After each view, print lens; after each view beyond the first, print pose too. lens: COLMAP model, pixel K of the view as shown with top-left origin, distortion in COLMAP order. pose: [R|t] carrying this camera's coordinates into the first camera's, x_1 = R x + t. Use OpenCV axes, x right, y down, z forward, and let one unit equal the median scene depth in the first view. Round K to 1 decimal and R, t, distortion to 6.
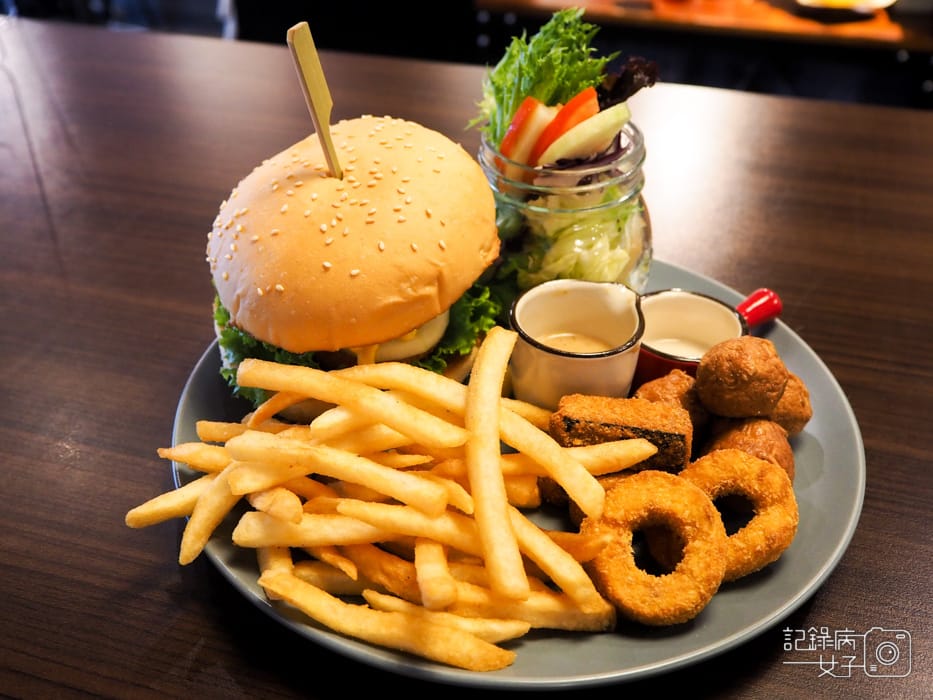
lens RADIAL K [[918.0, 0, 466.5], [0, 918.0, 350.0], [0, 0, 1]] dist [0.098276, -0.003463]
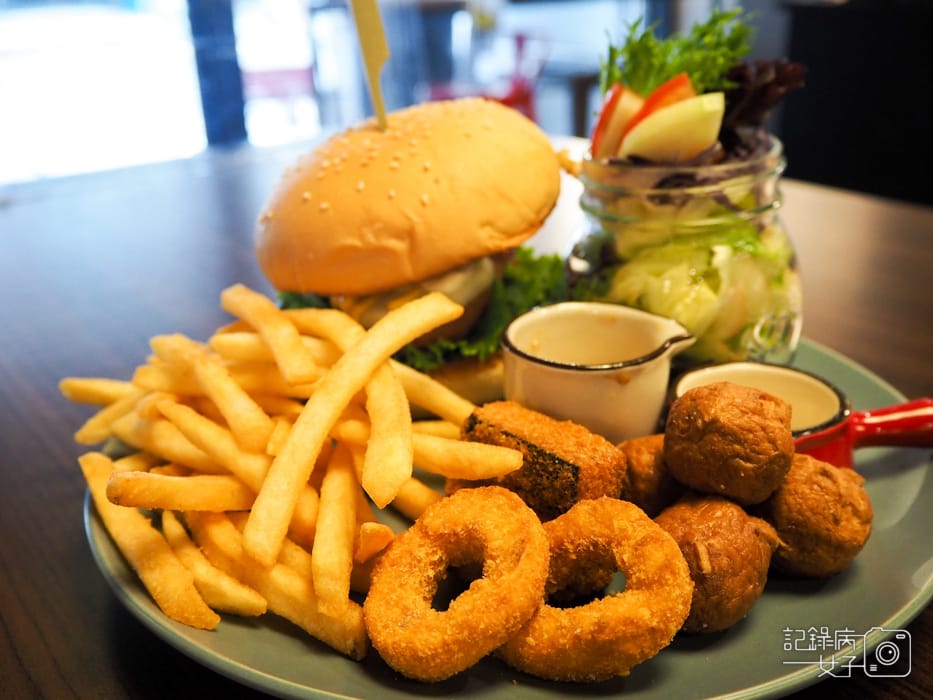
lens RADIAL K [[918.0, 0, 466.5], [0, 918.0, 350.0], [0, 0, 1]] dist [0.098276, -0.003463]
pose [[0.813923, 0.207351, -0.542711, 0.537326], [-0.318353, 0.940590, -0.118079, 0.118763], [0.485985, 0.268881, 0.831578, 0.326777]]
